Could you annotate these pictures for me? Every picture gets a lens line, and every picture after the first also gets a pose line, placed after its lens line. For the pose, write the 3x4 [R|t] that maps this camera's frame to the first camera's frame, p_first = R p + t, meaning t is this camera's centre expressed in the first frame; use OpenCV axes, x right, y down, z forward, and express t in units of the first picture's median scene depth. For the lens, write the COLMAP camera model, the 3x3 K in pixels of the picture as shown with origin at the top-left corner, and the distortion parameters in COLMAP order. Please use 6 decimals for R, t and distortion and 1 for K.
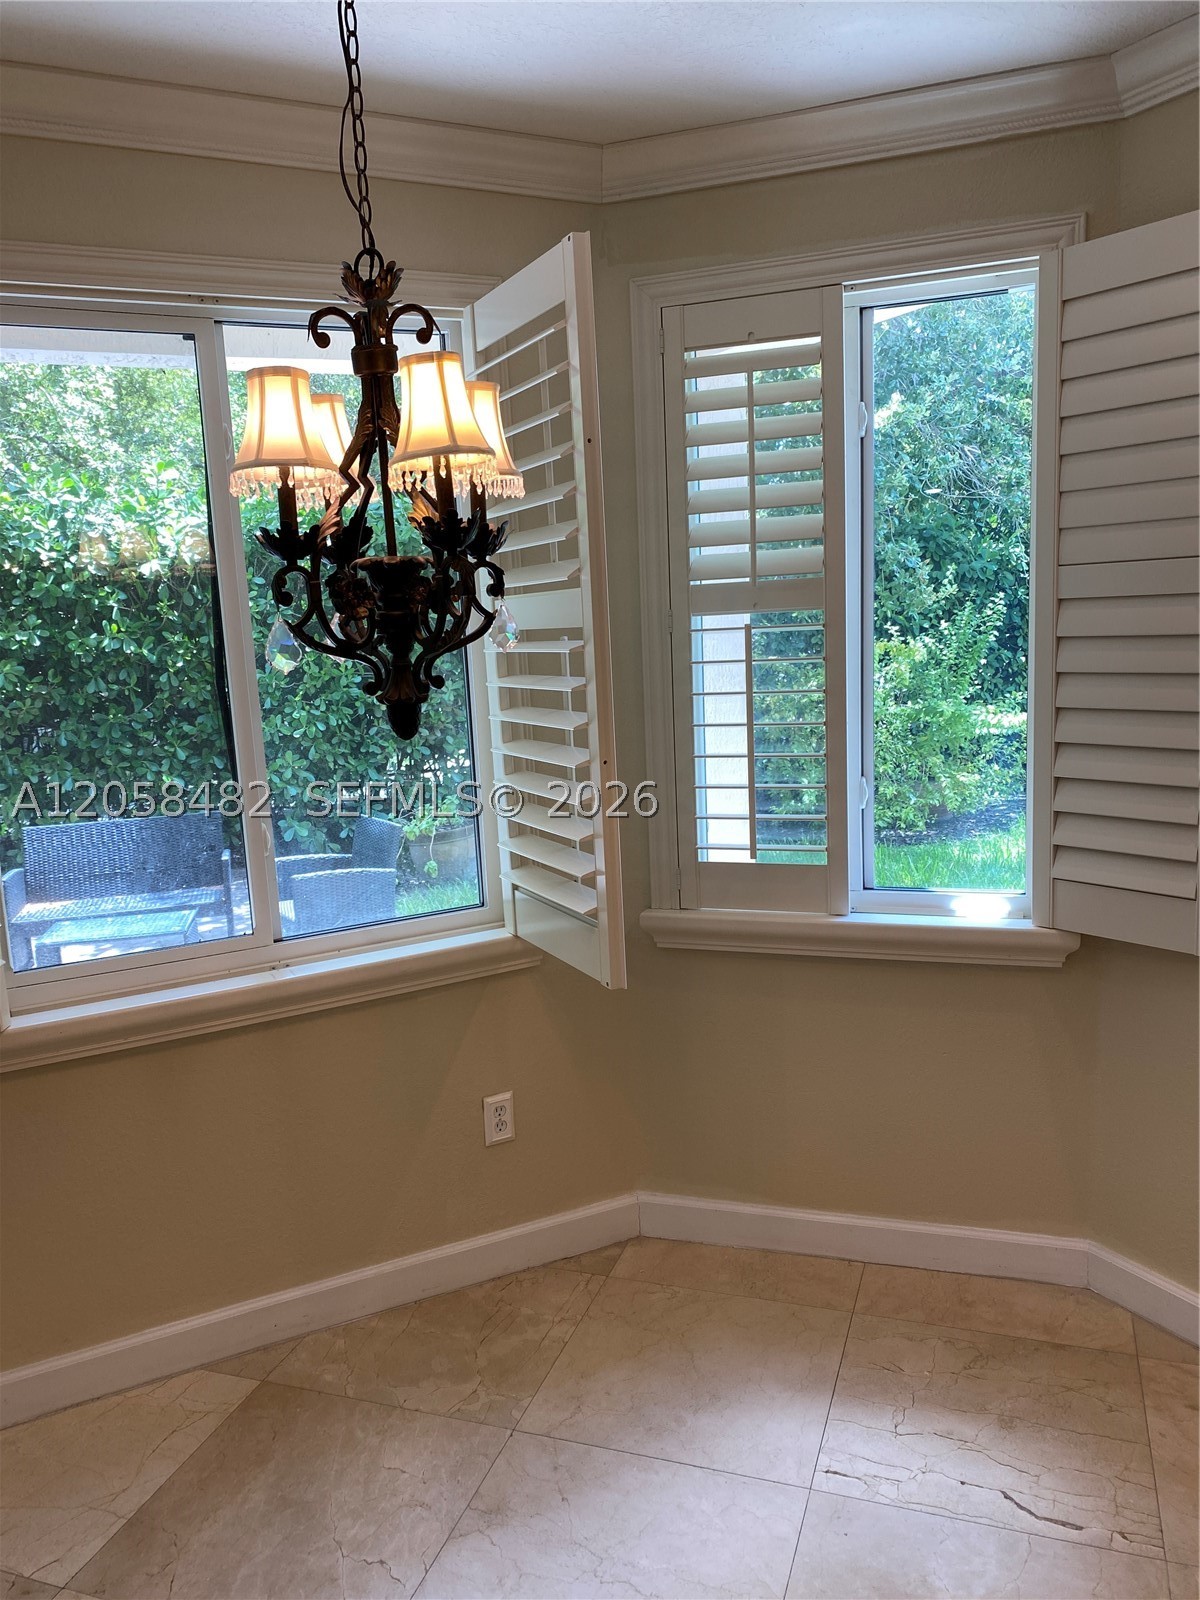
lens RADIAL K [[1212.3, 0, 576.1], [0, 1212.3, 816.4], [0, 0, 1]] dist [0.035779, -0.038285]
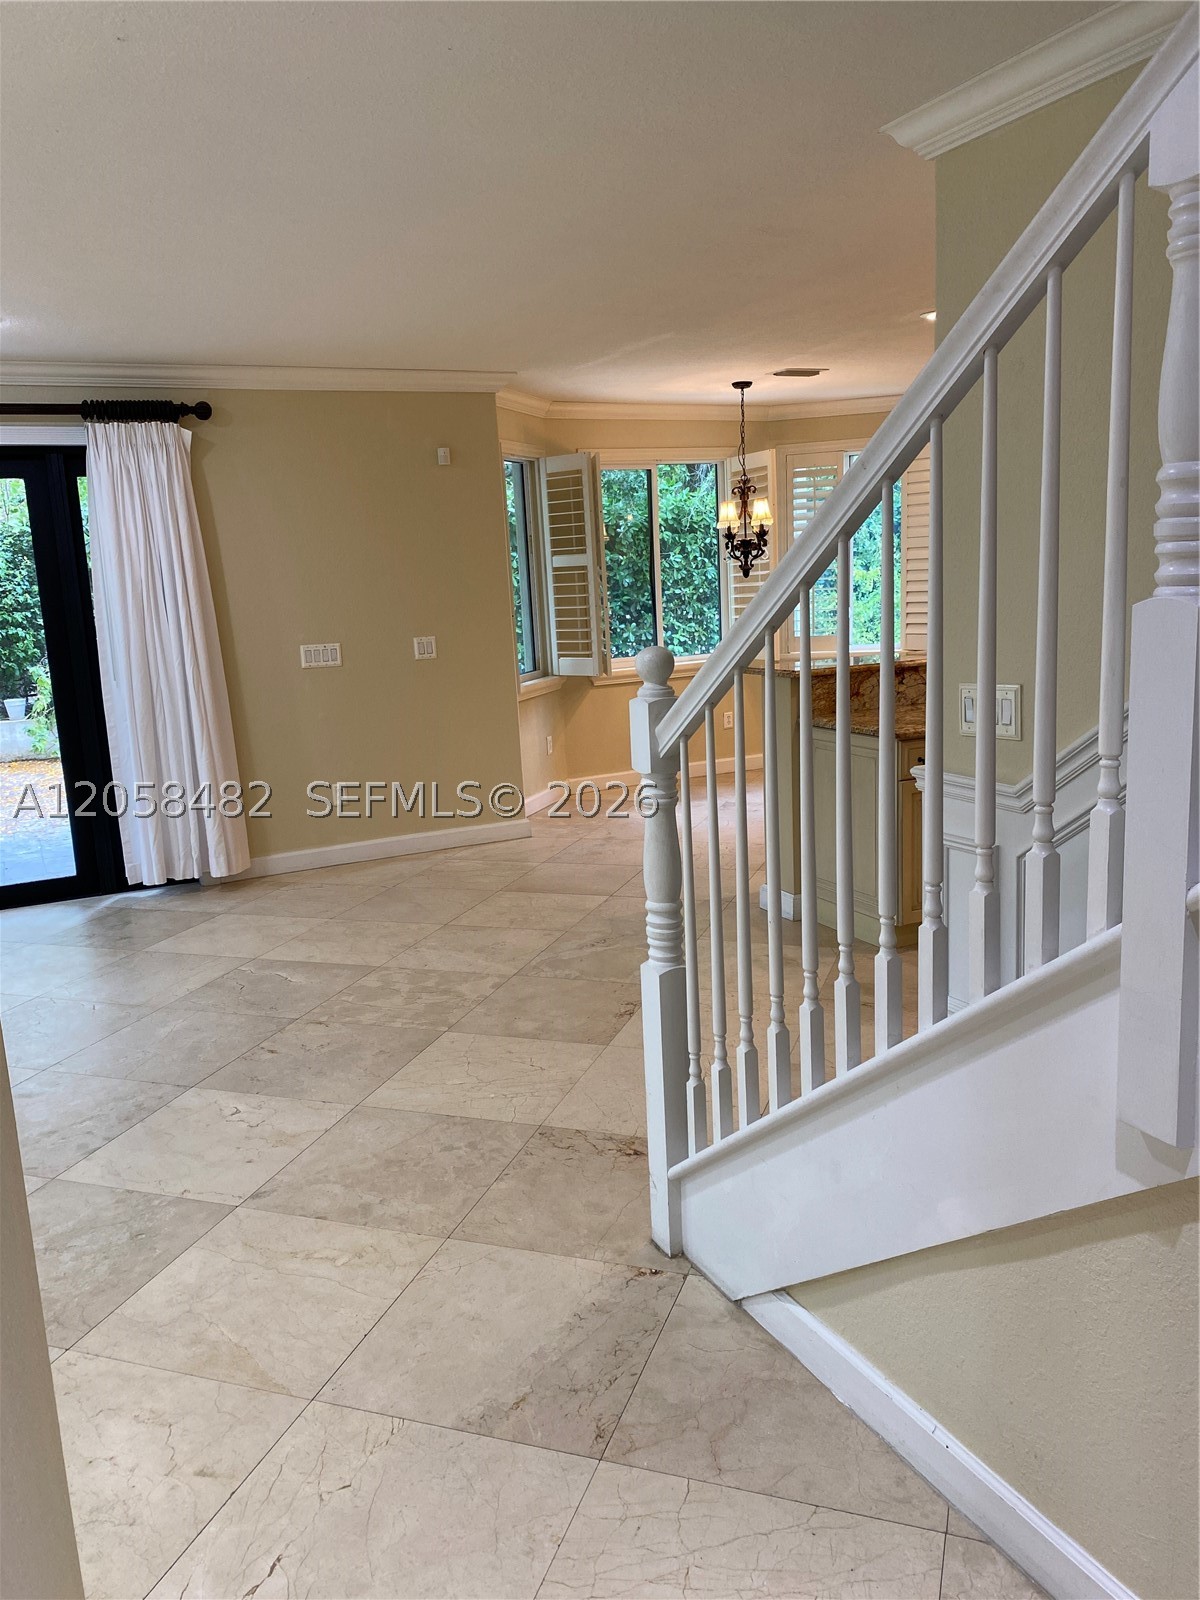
lens RADIAL K [[1210.9, 0, 595.5], [0, 1210.9, 806.6], [0, 0, 1]] dist [0.014797, -0.009815]
pose [[0.999996, -0.002197, 0.001757, -0.451790], [0.002147, 0.999600, 0.028208, 0.419128], [-0.001818, -0.028204, 0.999601, -2.263141]]
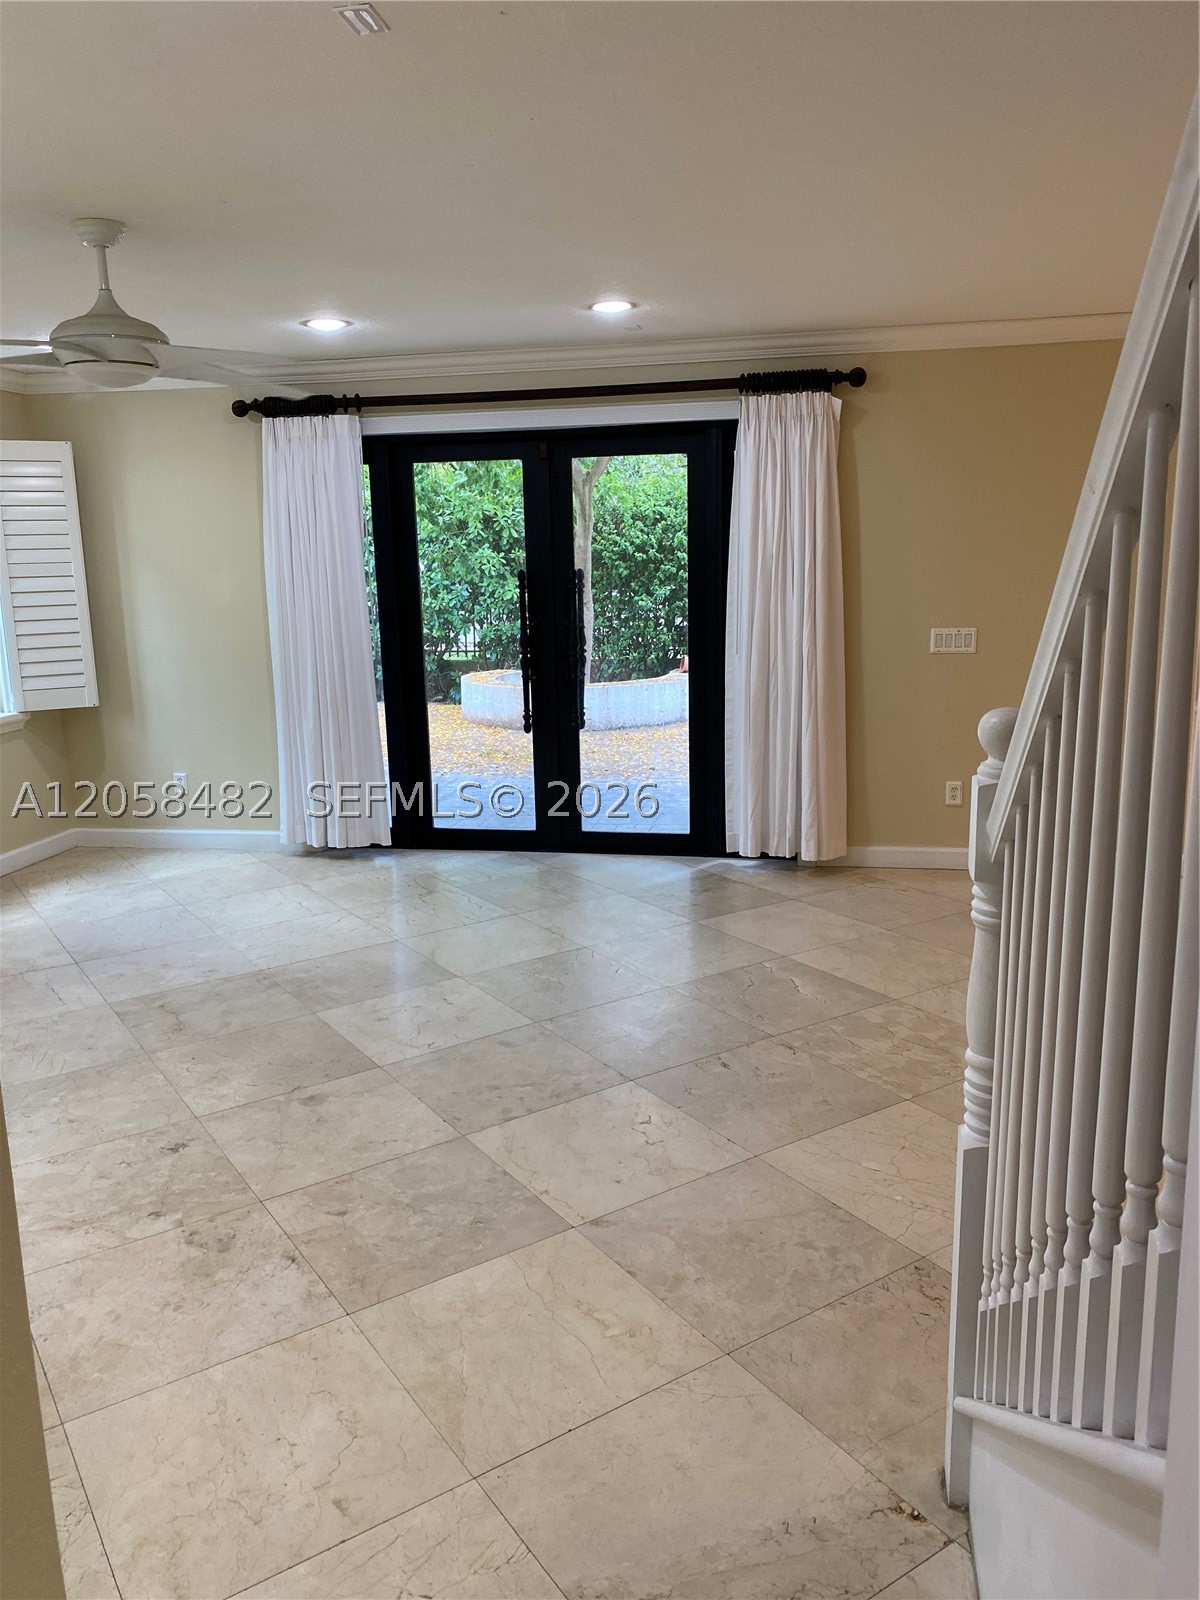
lens RADIAL K [[1217.2, 0, 594.8], [0, 1217.2, 798.5], [0, 0, 1]] dist [0.036663, -0.037655]
pose [[0.800403, 0.149287, -0.580577, -0.179893], [-0.114029, 0.988727, 0.097033, 0.326947], [0.588518, -0.011463, 0.808403, -2.020639]]
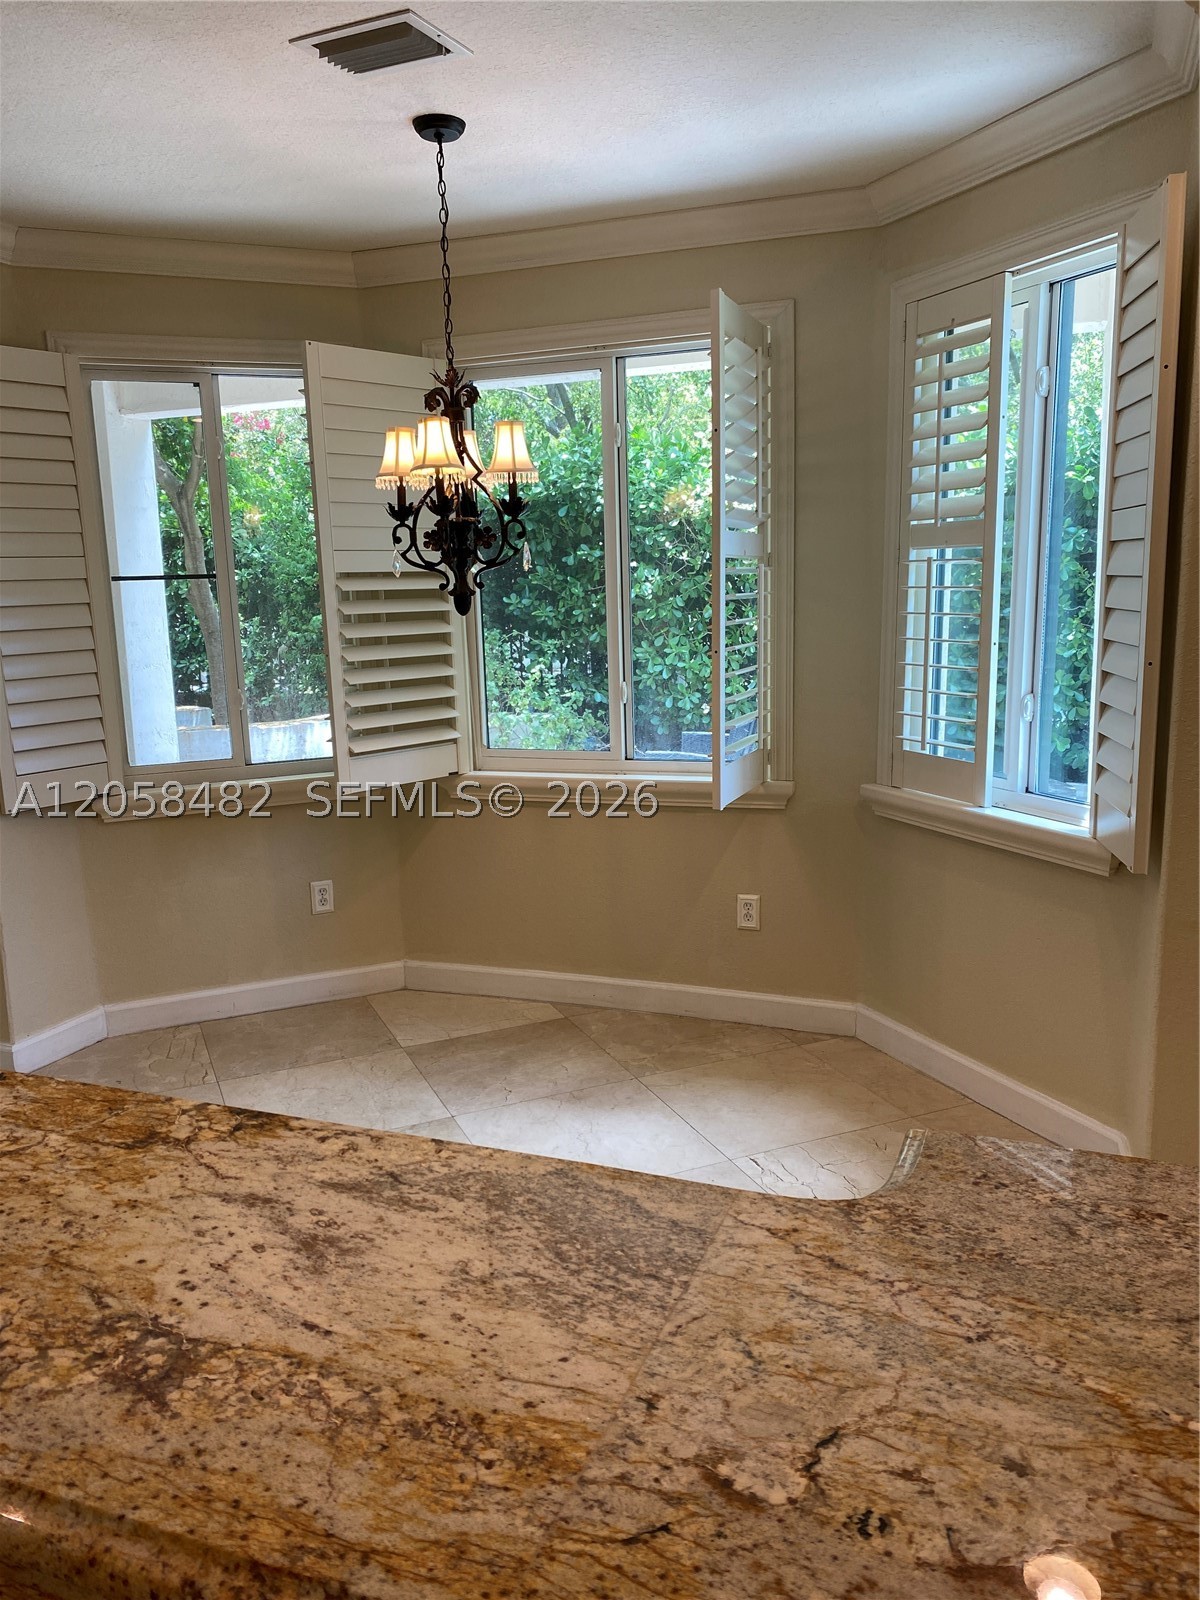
lens RADIAL K [[1192.6, 0, 600.0], [0, 1192.6, 800.0], [0, 0, 1]] dist [0.105894, -0.198323]
pose [[0.686318, 0.160289, -0.709419, 0.861562], [-0.123930, 0.986921, 0.103095, 0.000198], [0.716665, 0.017162, 0.697206, -0.097201]]
